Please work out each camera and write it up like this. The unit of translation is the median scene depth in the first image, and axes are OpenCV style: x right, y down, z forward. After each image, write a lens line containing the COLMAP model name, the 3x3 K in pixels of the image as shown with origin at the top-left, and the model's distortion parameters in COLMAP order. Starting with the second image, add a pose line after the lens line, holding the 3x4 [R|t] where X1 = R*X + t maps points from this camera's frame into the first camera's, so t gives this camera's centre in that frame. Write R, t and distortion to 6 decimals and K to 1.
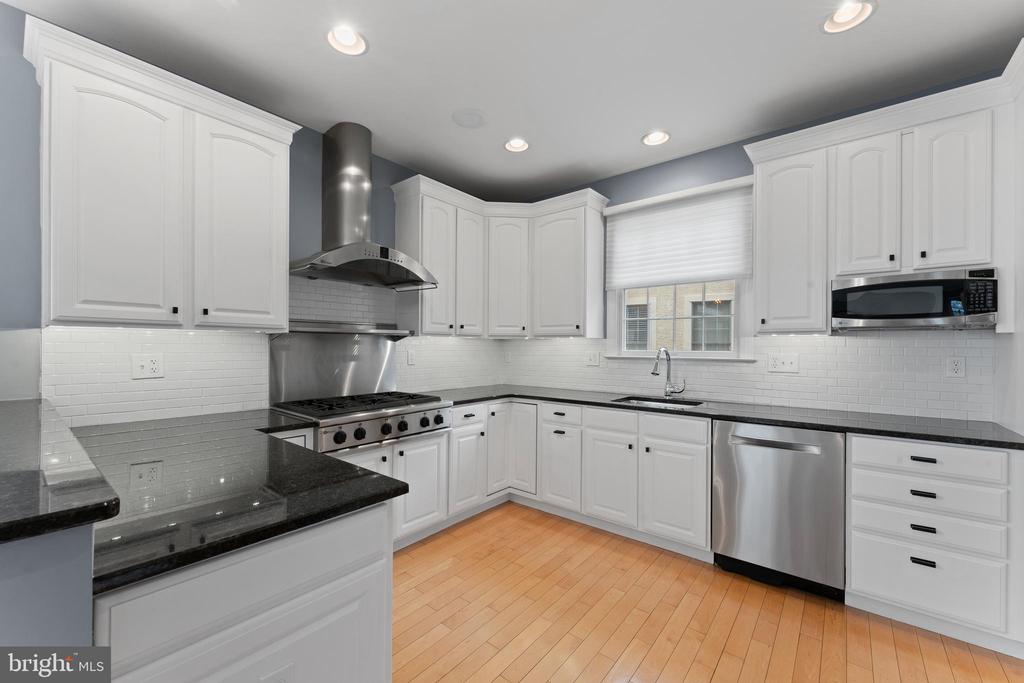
lens RADIAL K [[407.3, 0, 509.6], [0, 407.3, 344.0], [0, 0, 1]] dist [0.002729, 0.000126]
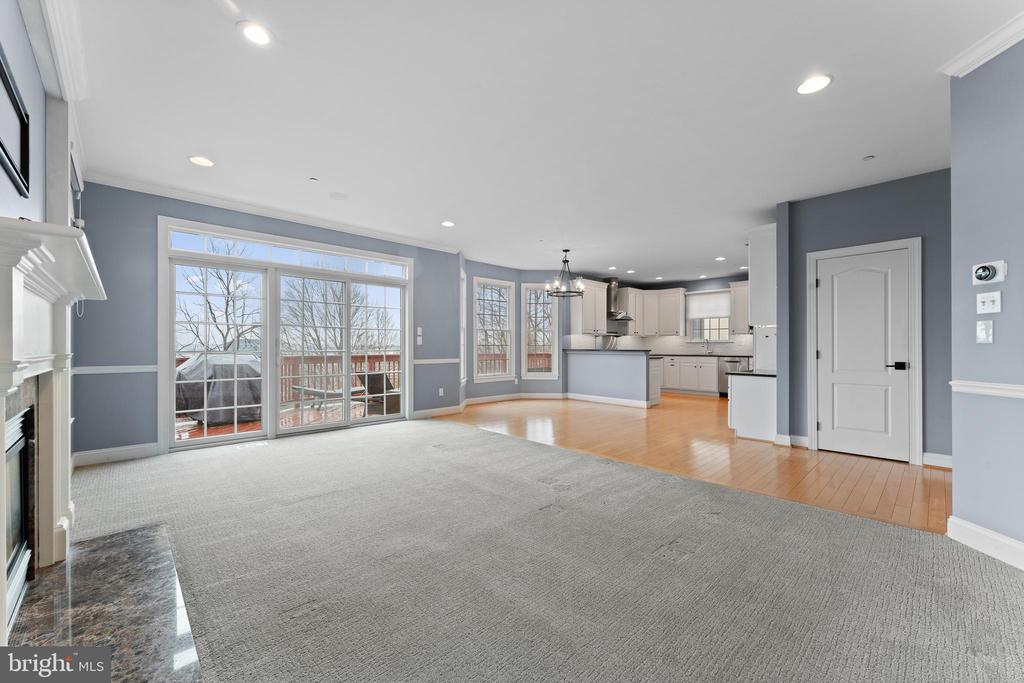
lens RADIAL K [[407.3, 0, 518.4], [0, 407.3, 337.9], [0, 0, 1]] dist [0.002729, 0.000126]
pose [[0.994081, -0.003371, -0.108586, -0.677720], [0.003287, 0.999994, -0.000952, -0.002122], [0.108589, 0.000590, 0.994087, -2.152361]]
